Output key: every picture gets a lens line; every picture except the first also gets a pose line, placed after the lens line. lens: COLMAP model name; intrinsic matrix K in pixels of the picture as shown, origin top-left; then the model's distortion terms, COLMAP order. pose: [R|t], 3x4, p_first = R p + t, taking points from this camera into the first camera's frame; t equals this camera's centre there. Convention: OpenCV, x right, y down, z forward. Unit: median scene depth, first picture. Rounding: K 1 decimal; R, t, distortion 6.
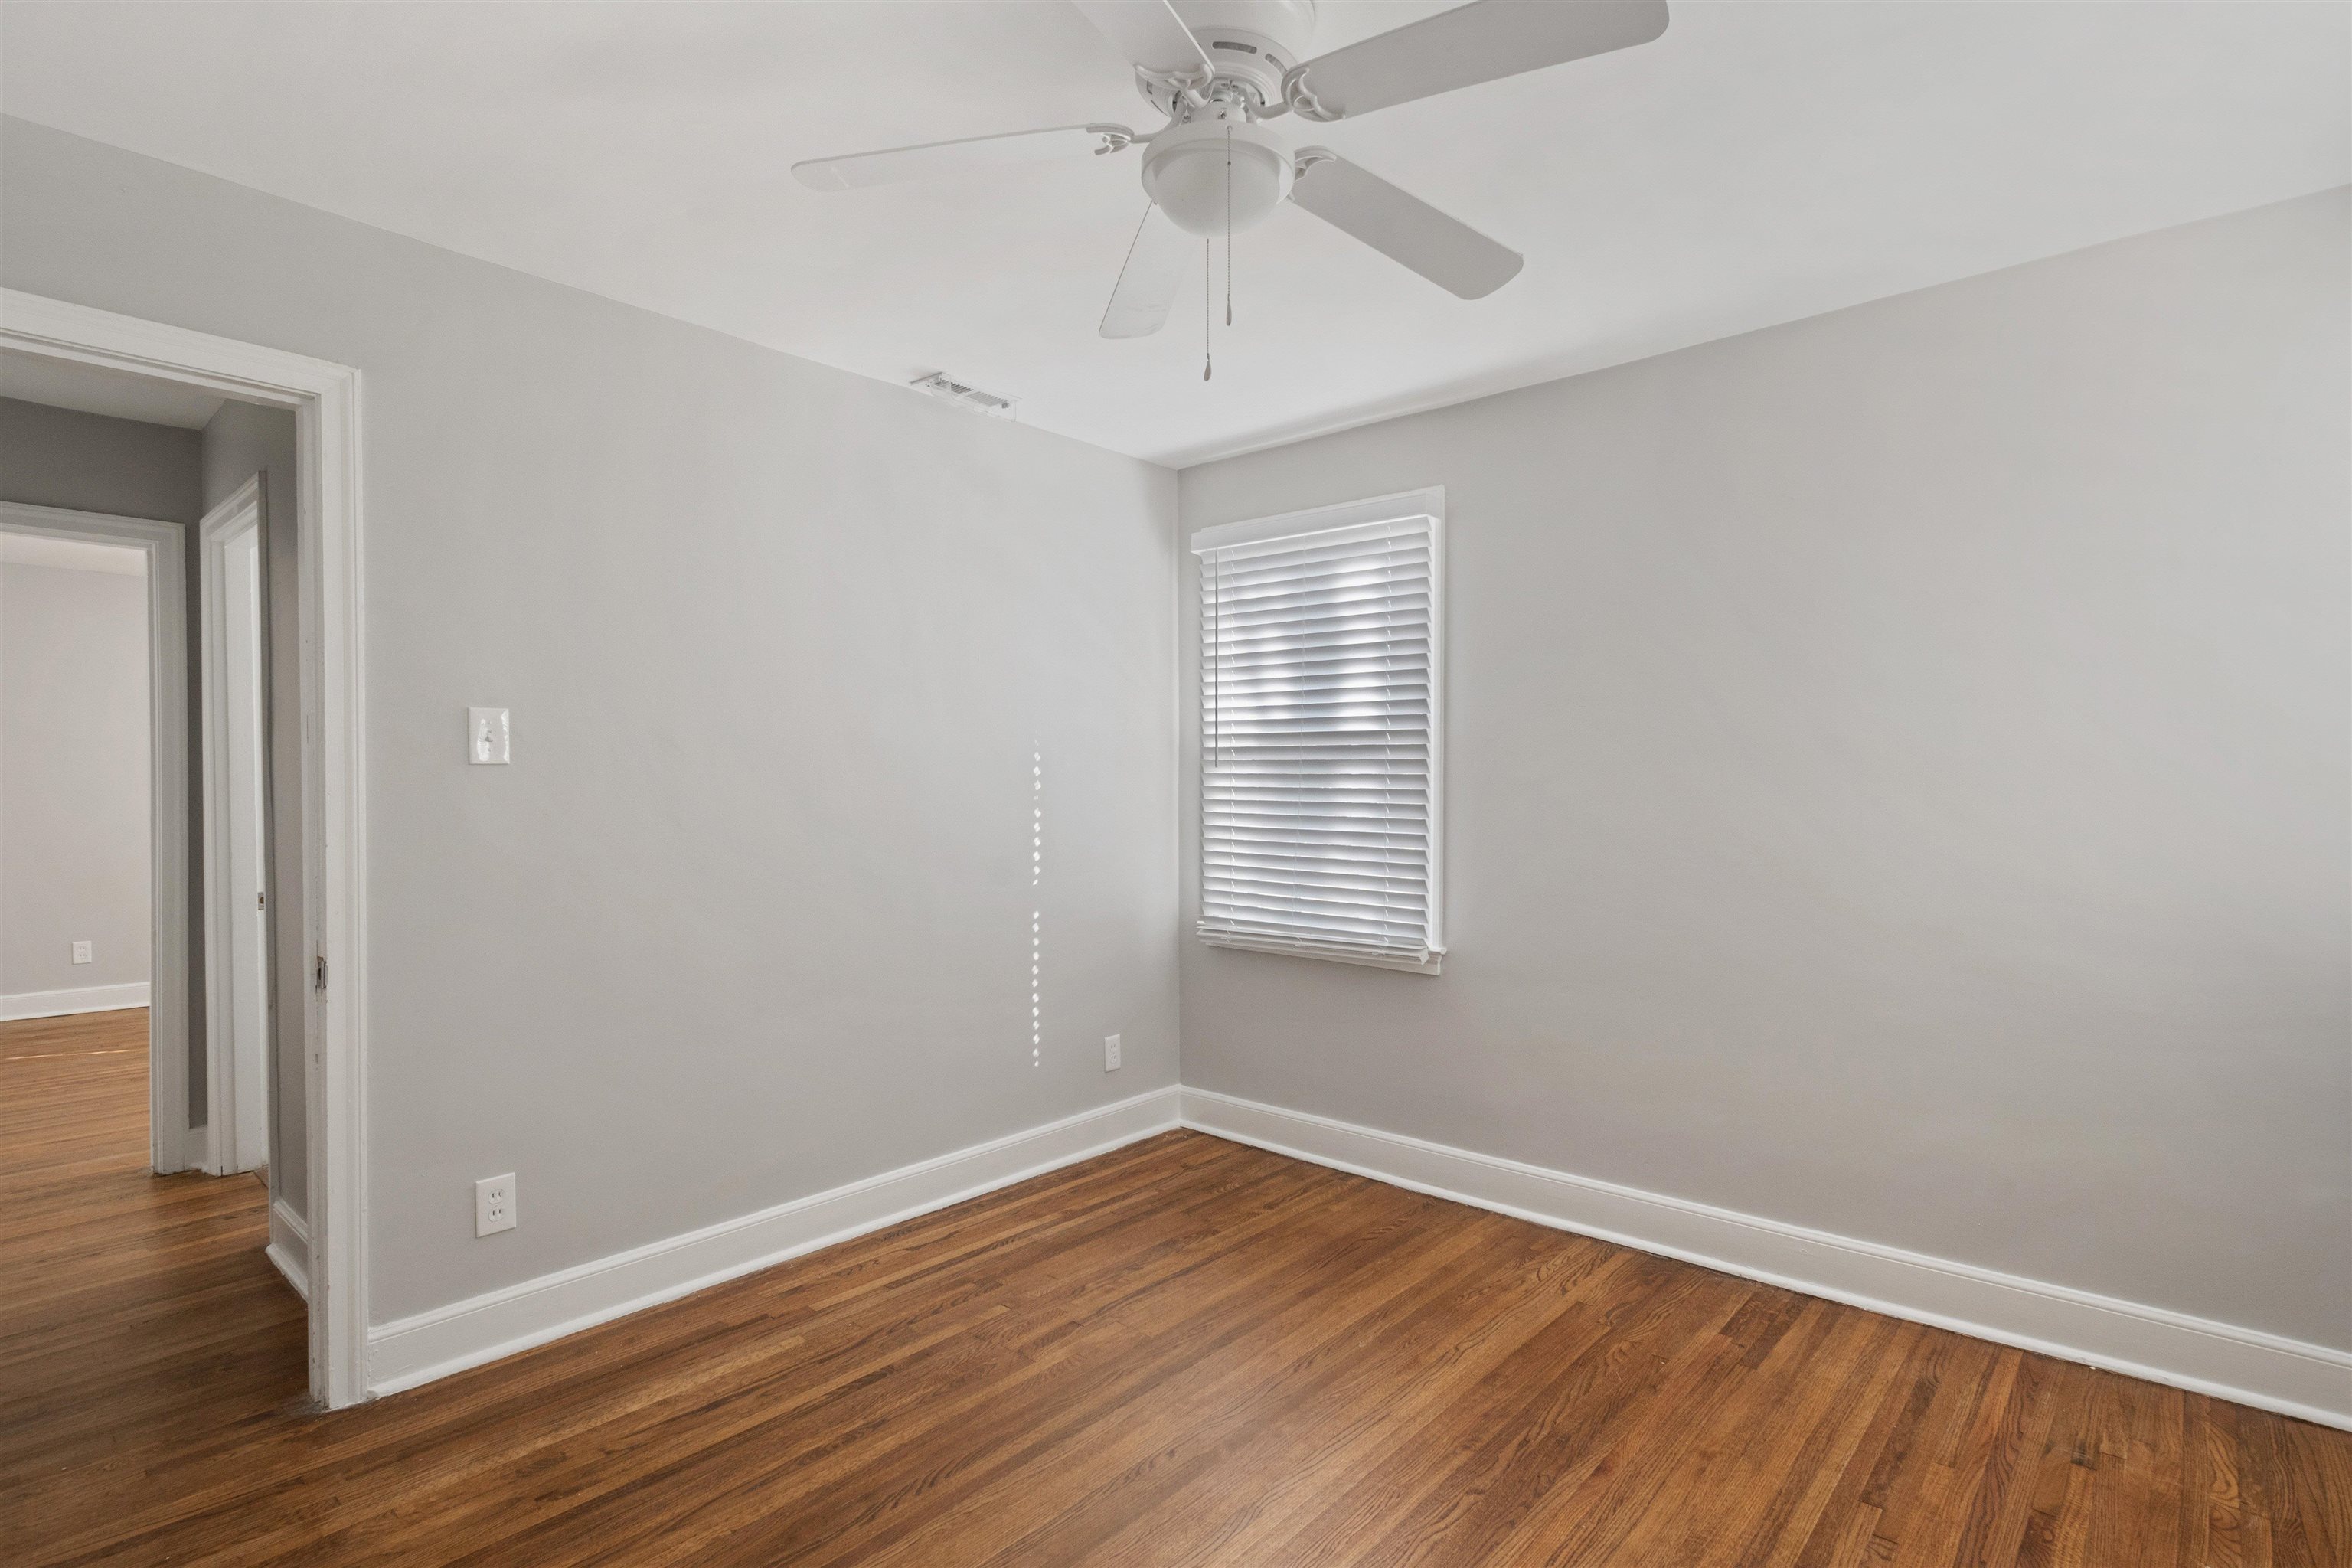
lens RADIAL K [[1171.0, 0, 1179.6], [0, 1171.0, 796.3], [0, 0, 1]] dist [0.006874, -0.002882]
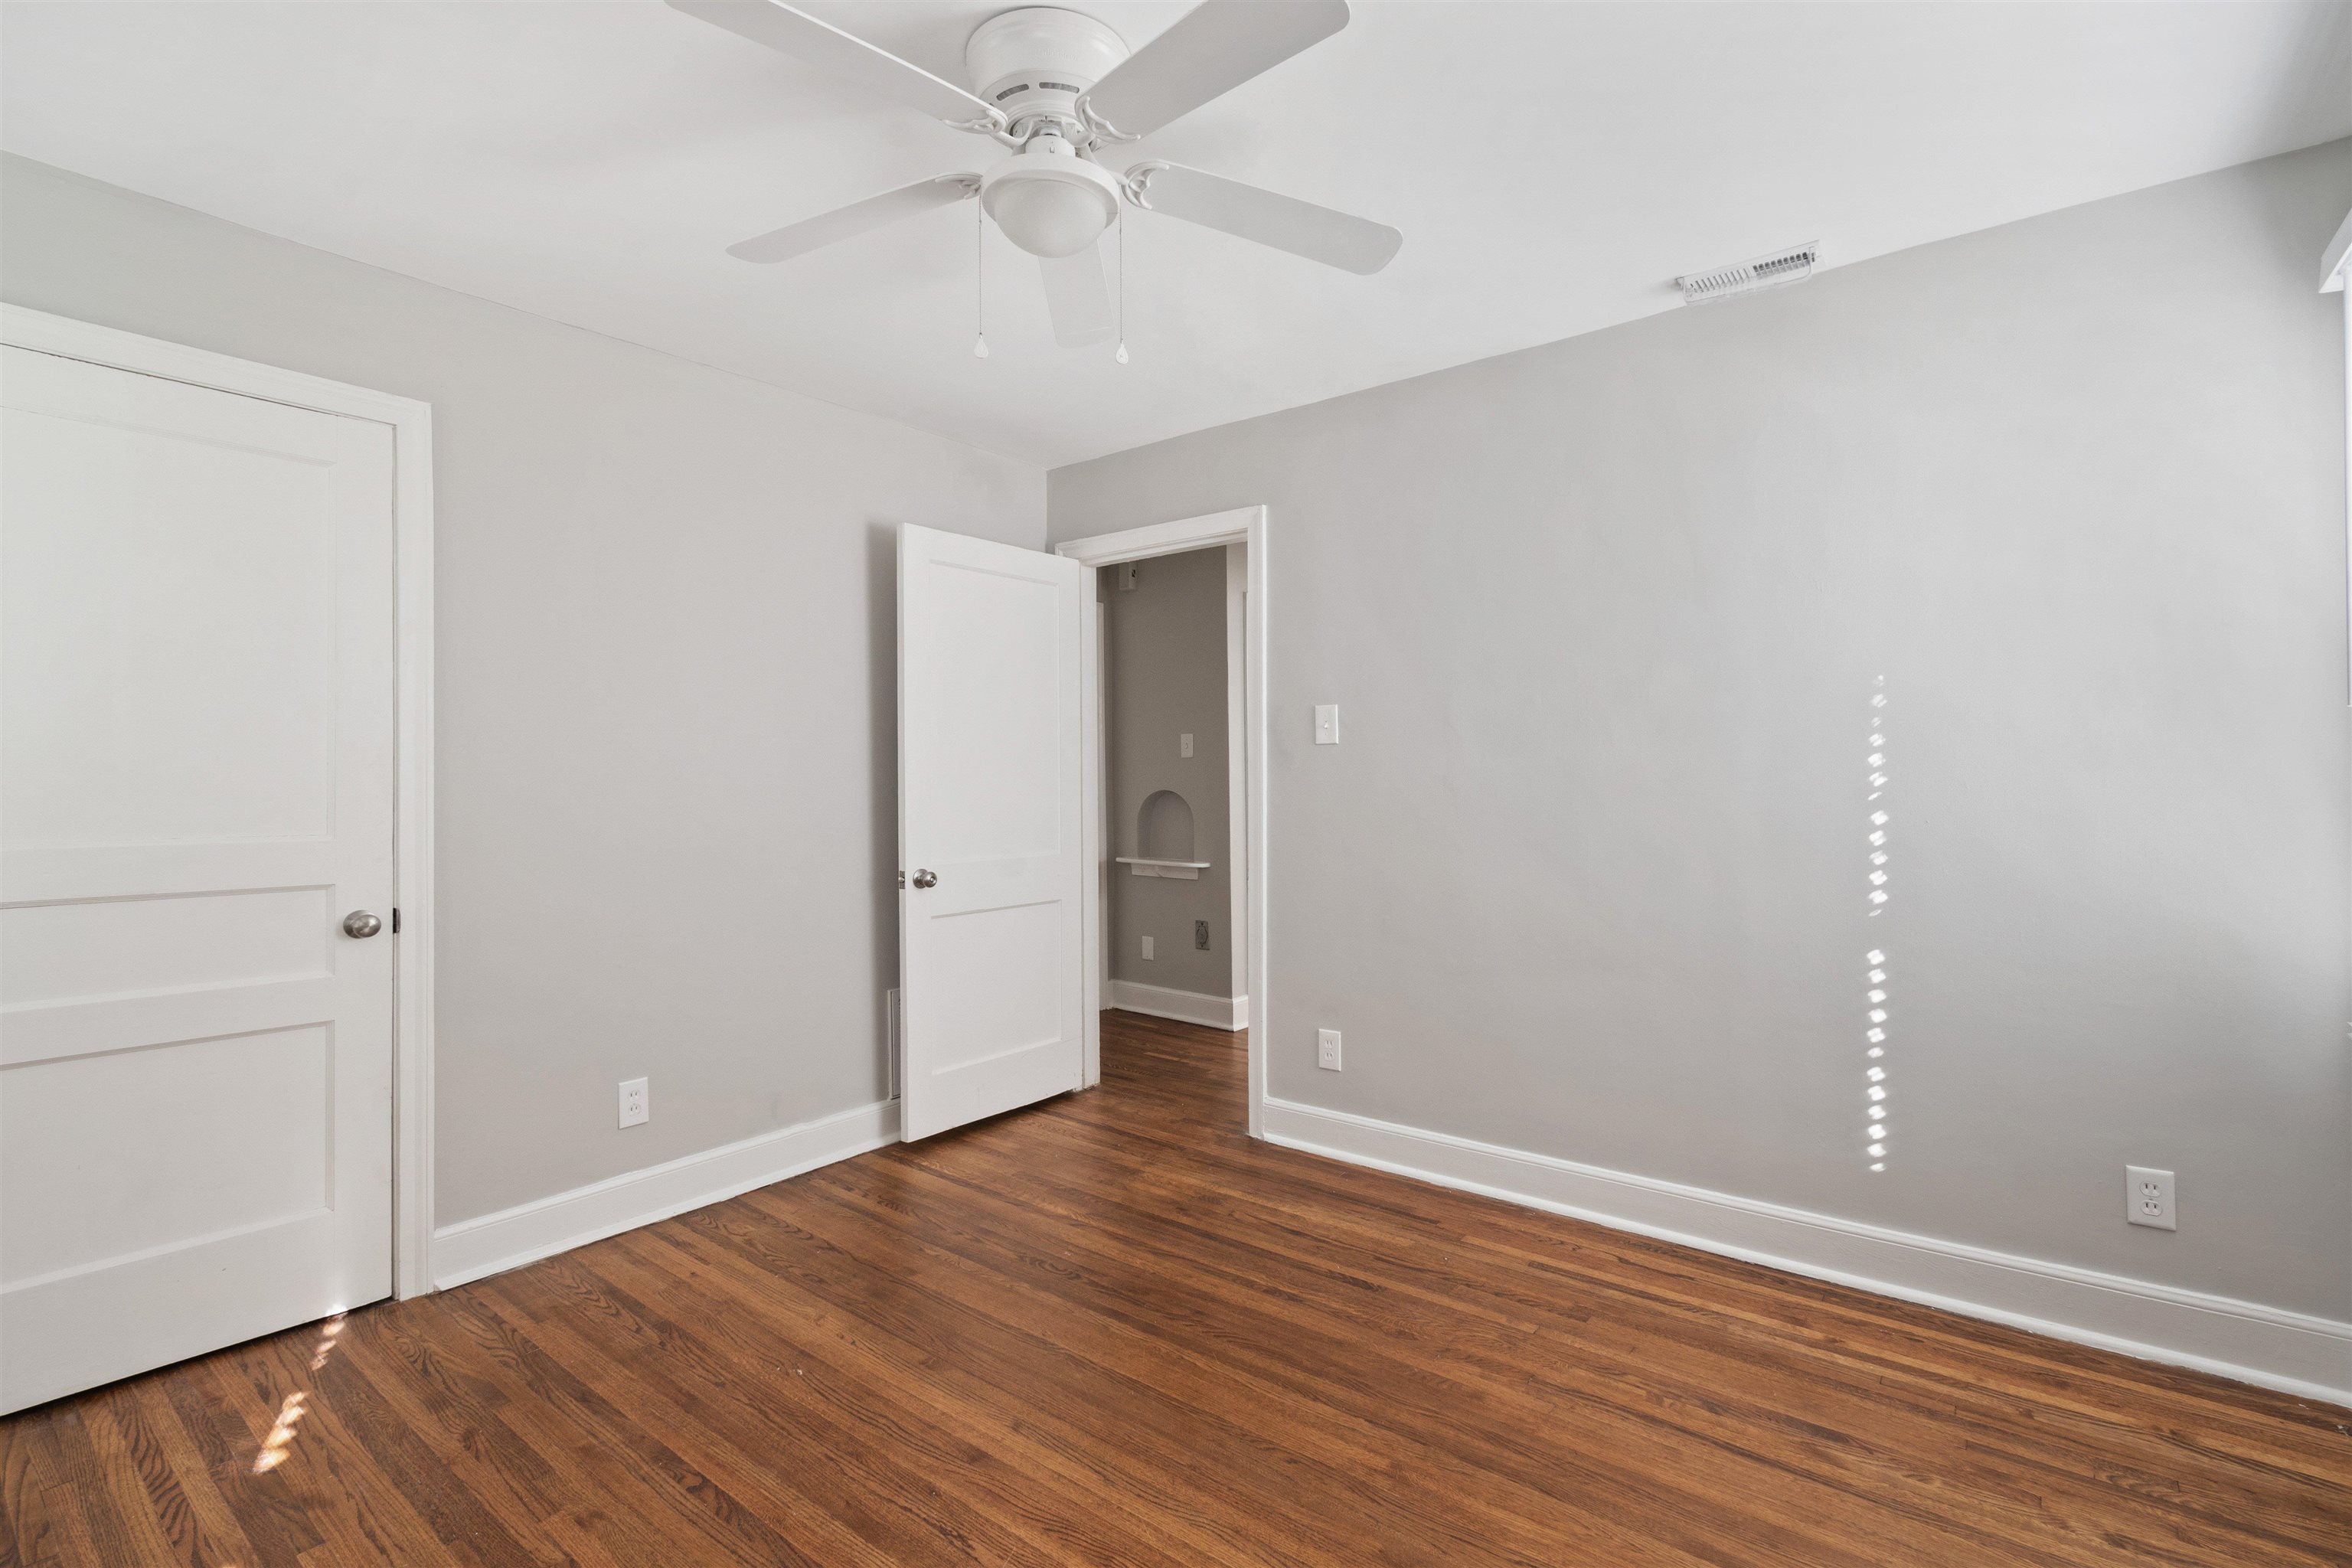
lens RADIAL K [[1078.4, 0, 1160.8], [0, 1078.4, 767.9], [0, 0, 1]] dist [0.005421, -0.000979]
pose [[0.041093, -0.008120, -0.999122, 0.703216], [-0.007477, 0.999936, -0.008434, 0.014582], [0.999127, 0.007817, 0.041030, 0.707146]]
